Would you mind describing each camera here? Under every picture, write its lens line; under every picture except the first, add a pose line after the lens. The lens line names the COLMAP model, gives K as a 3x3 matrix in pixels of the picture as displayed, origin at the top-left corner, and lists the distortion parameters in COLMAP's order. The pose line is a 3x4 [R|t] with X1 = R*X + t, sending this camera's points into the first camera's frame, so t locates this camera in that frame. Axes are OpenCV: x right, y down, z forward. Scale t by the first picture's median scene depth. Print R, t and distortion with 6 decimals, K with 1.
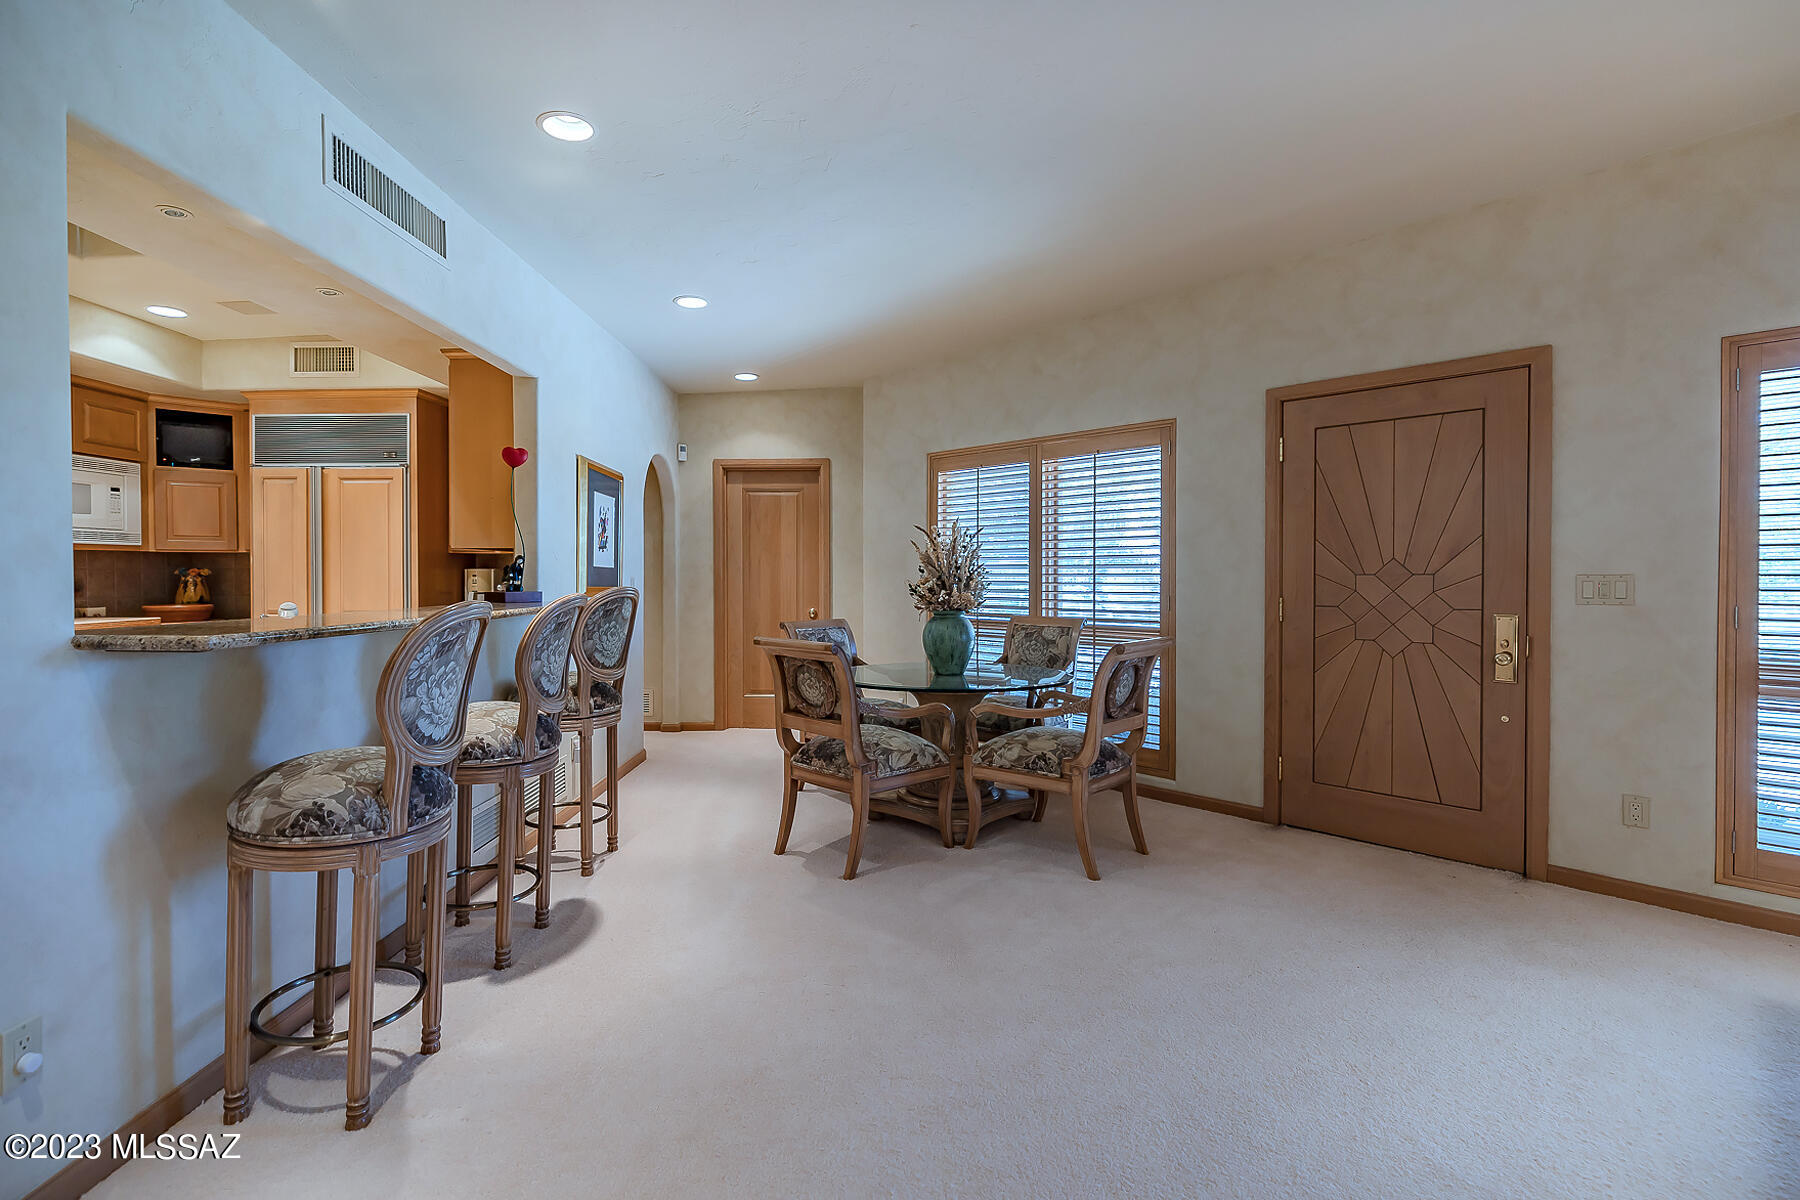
lens RADIAL K [[837.2, 0, 853.6], [0, 837.2, 589.6], [0, 0, 1]] dist [0.011123, 0.000001]
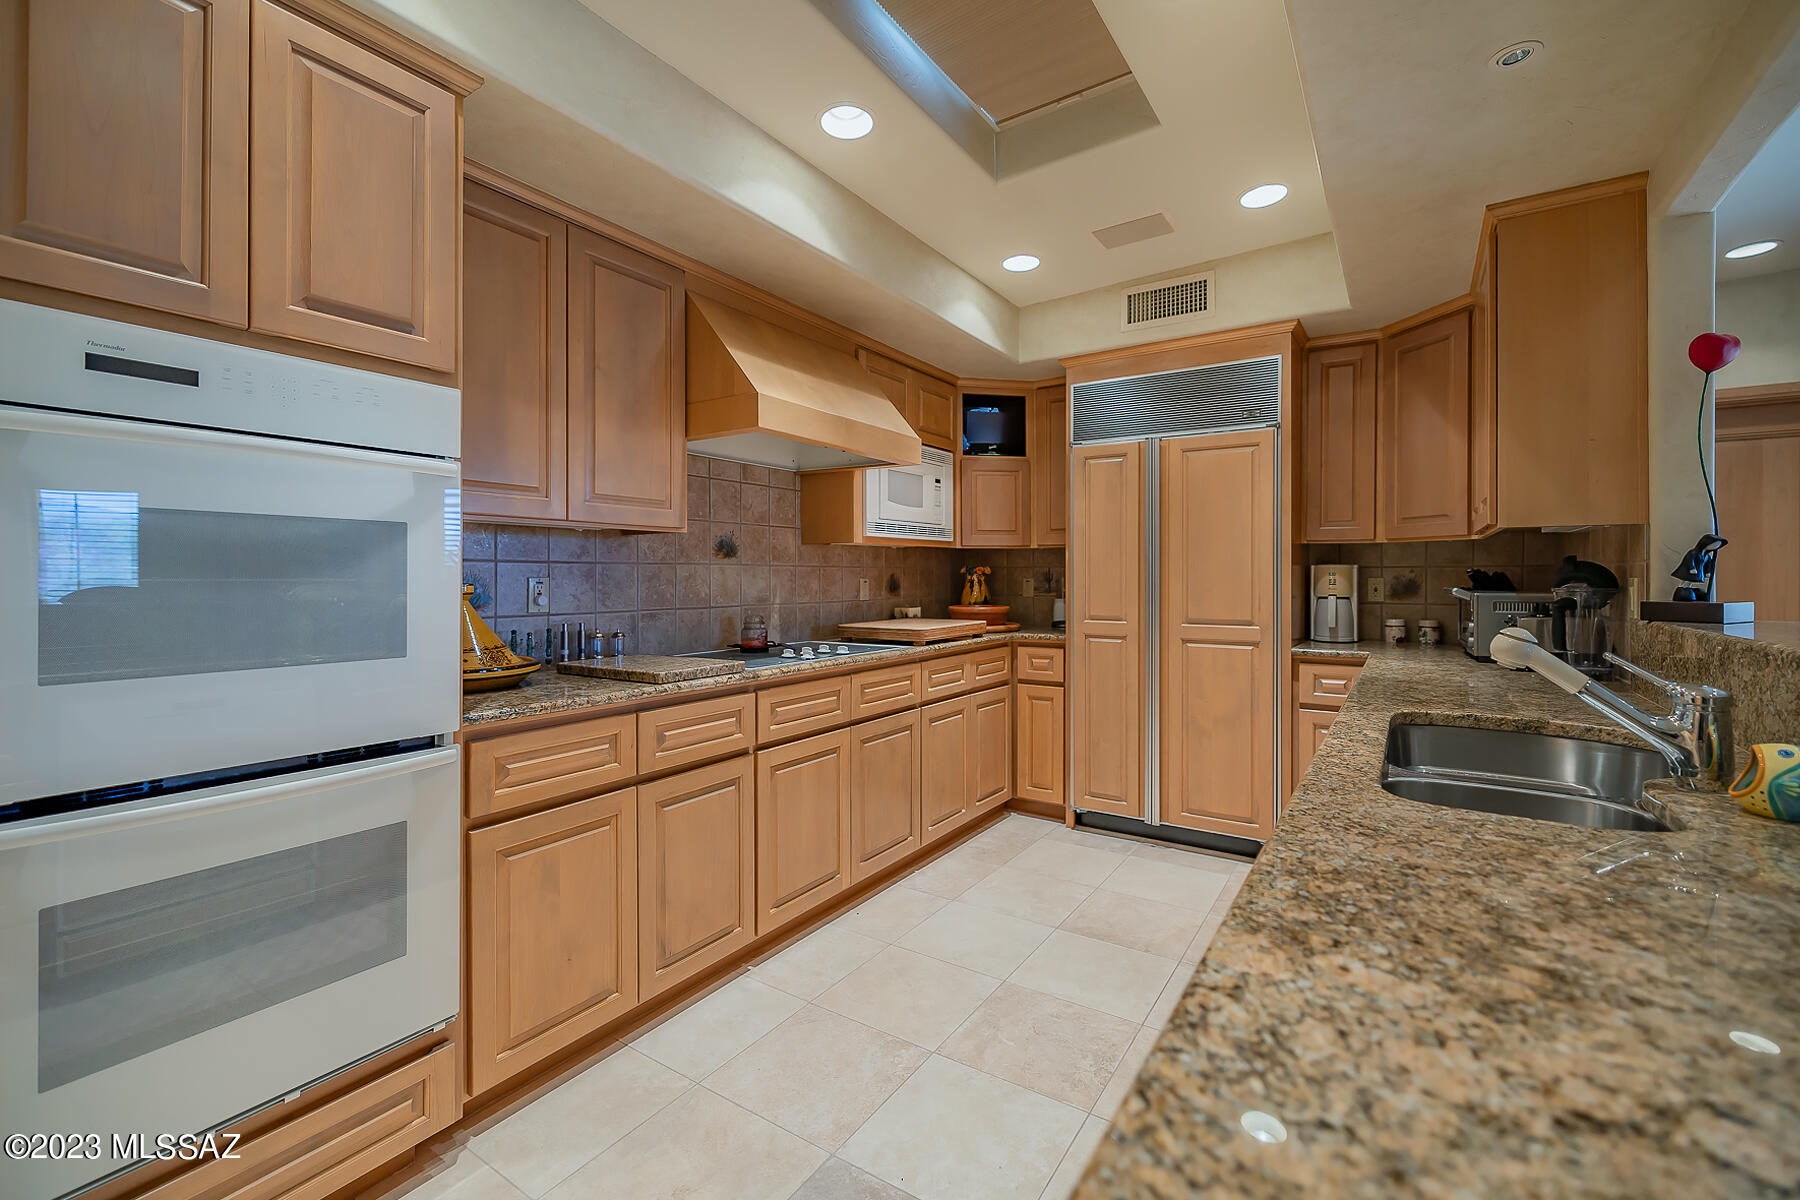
lens RADIAL K [[780.7, 0, 892.1], [0, 780.7, 578.0], [0, 0, 1]] dist [0.001656, -0.003122]
pose [[0.853429, 0.002069, -0.521206, -0.462336], [-0.009638, 0.999884, -0.011813, -0.001581], [0.521121, 0.015105, 0.853349, 0.240153]]
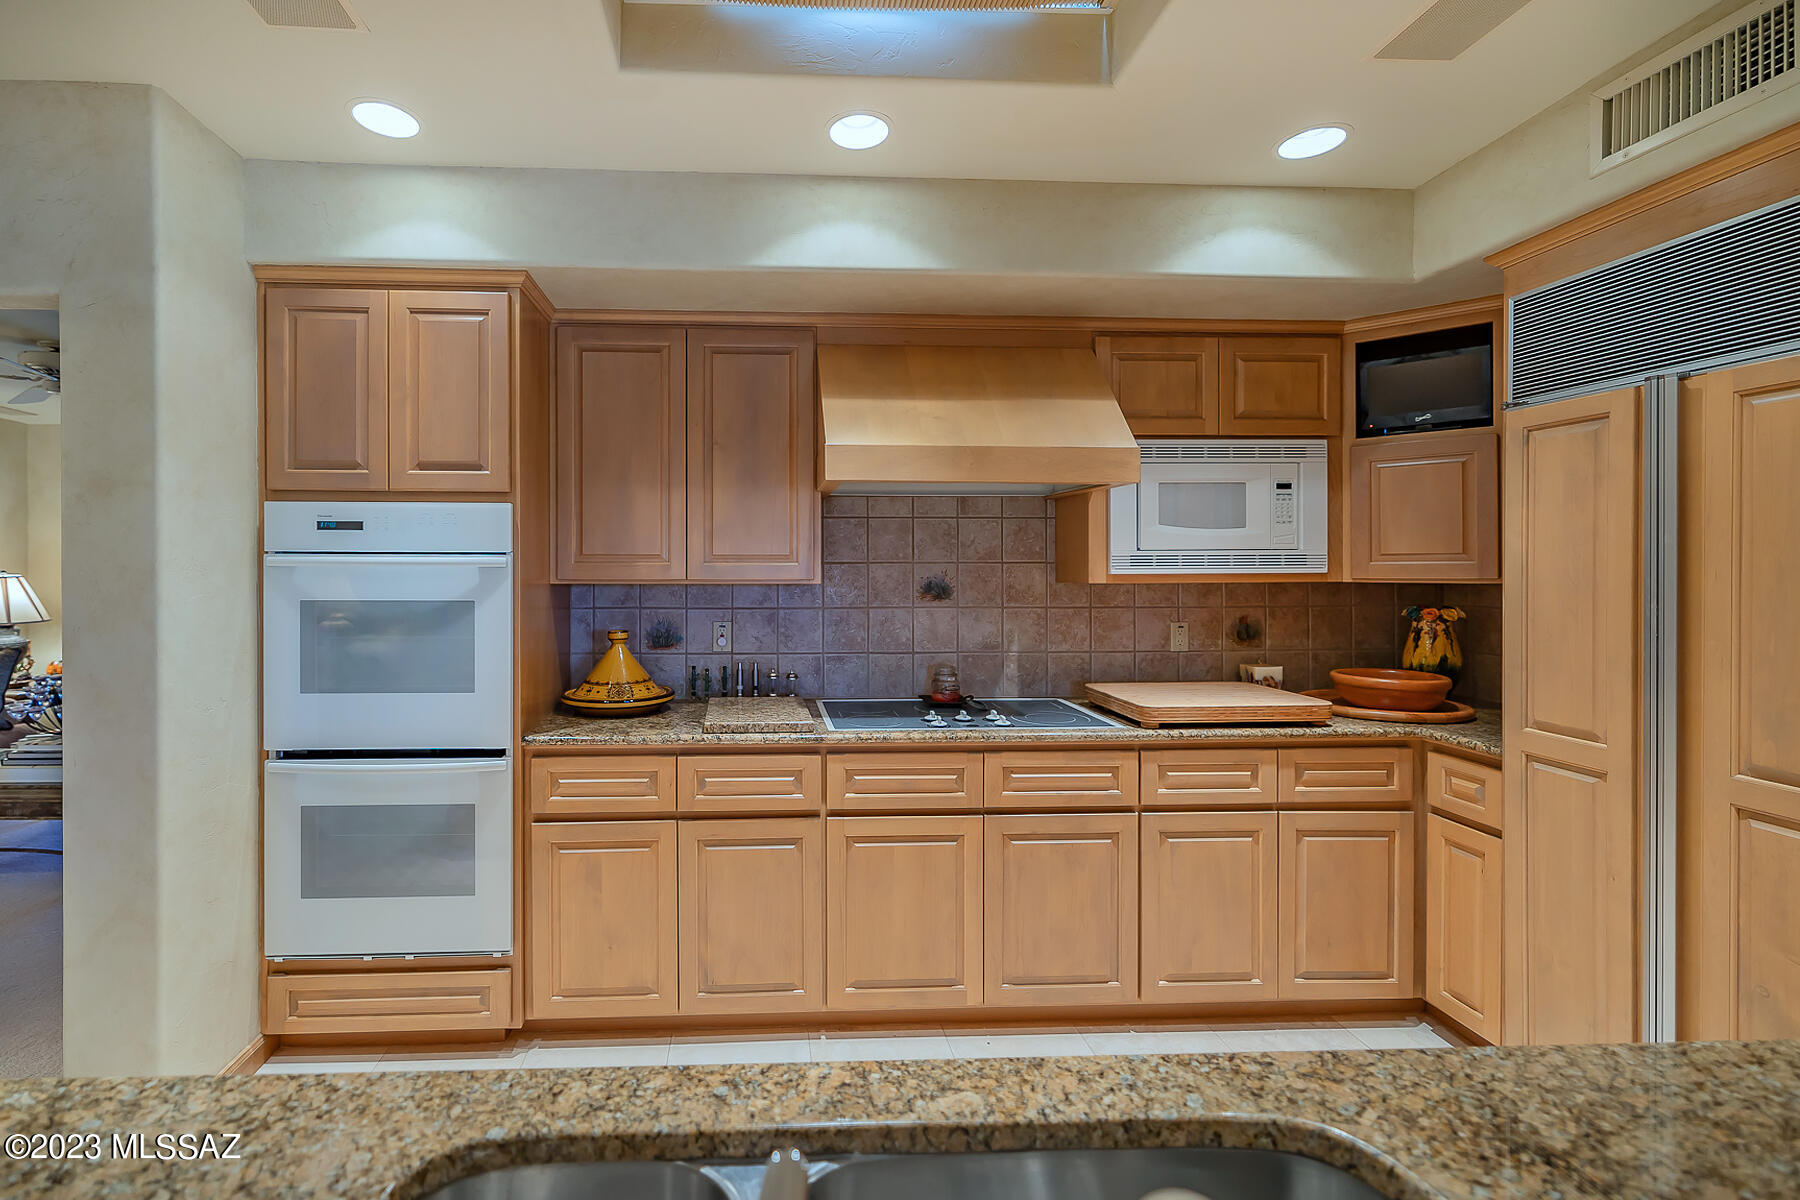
lens RADIAL K [[780.7, 0, 782.8], [0, 780.7, 569.2], [0, 0, 1]] dist [0.001656, -0.003122]
pose [[0.071766, 0.006893, -0.997398, -0.311679], [-0.015616, 0.999861, 0.005786, -0.053131], [0.997299, 0.015160, 0.071864, 0.574441]]
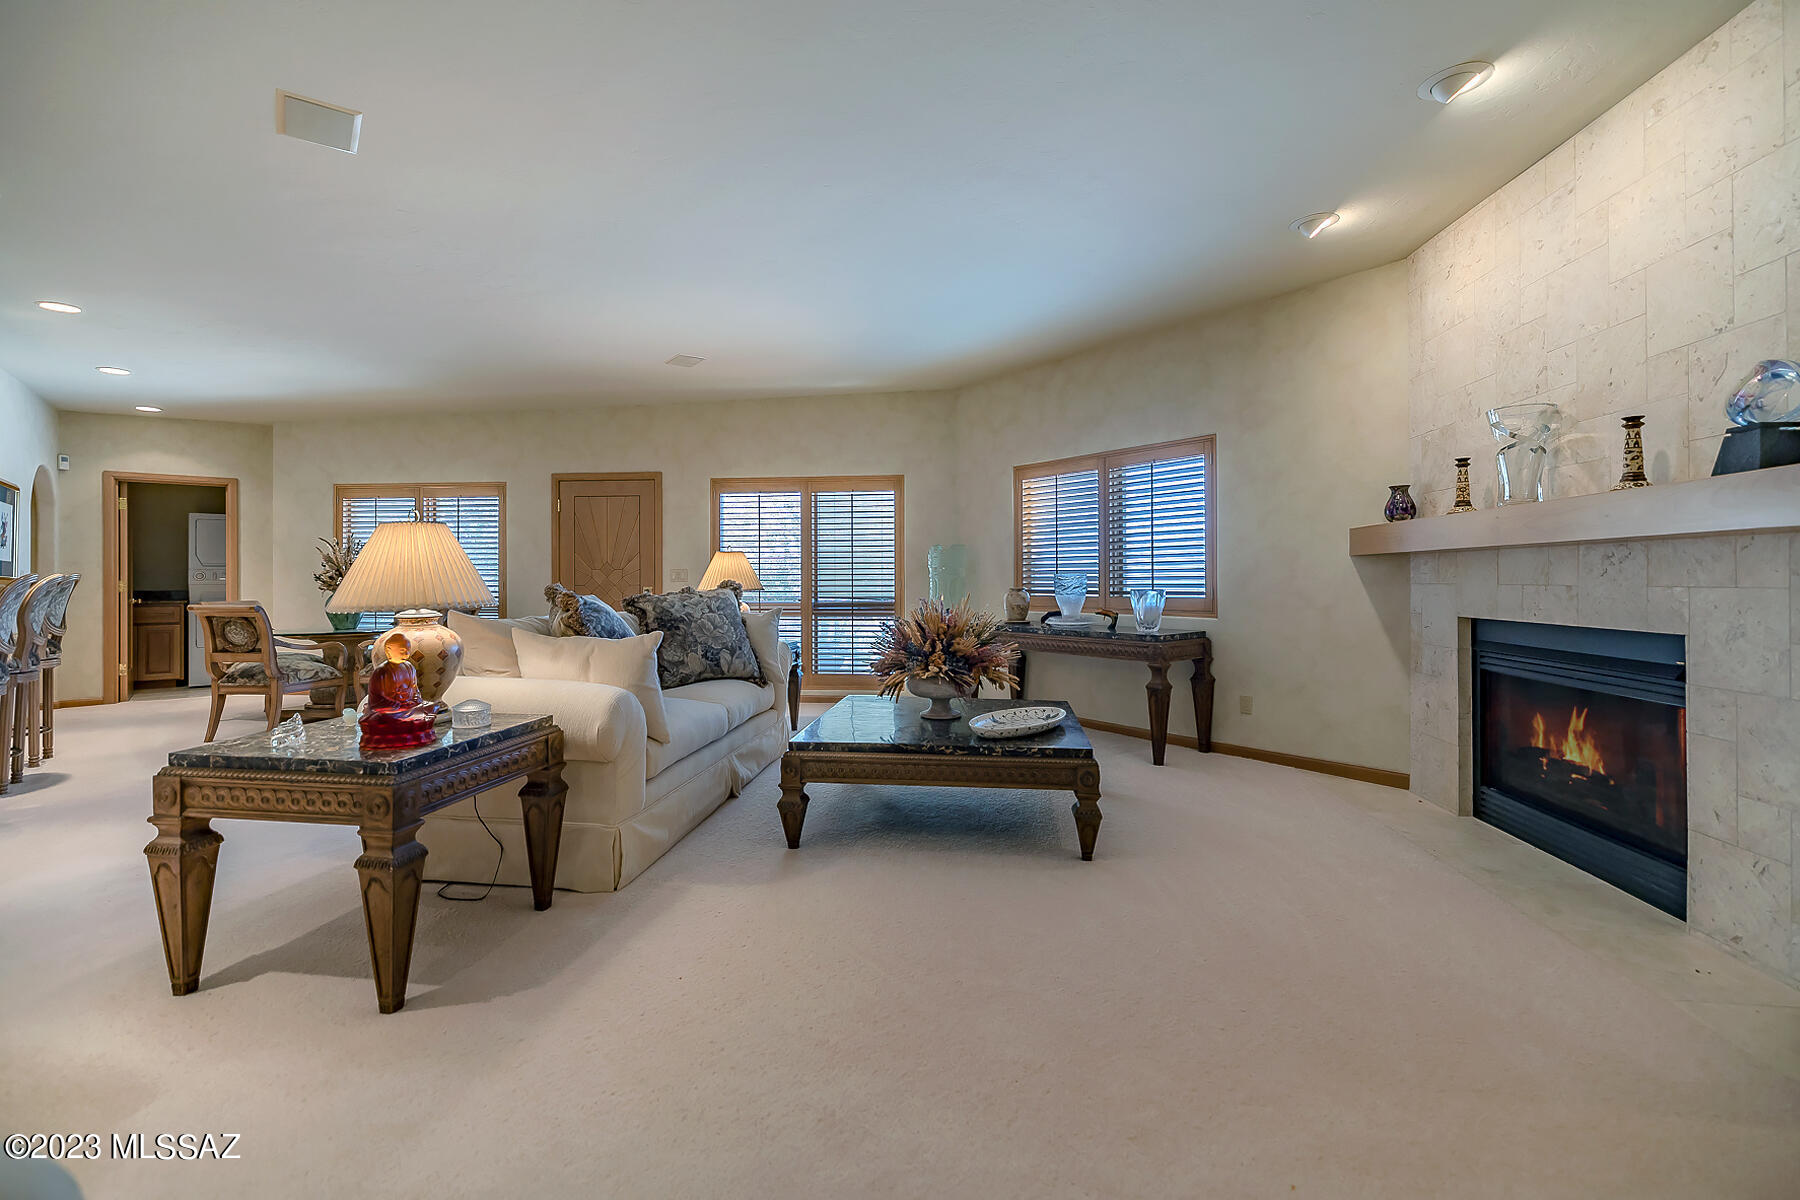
lens RADIAL K [[780.7, 0, 945.4], [0, 780.7, 580.5], [0, 0, 1]] dist [0.001656, -0.003122]
pose [[0.743646, -0.001180, 0.668572, -0.028851], [0.013014, 0.999835, -0.012711, 0.035149], [-0.668447, 0.018154, 0.743538, -0.791164]]
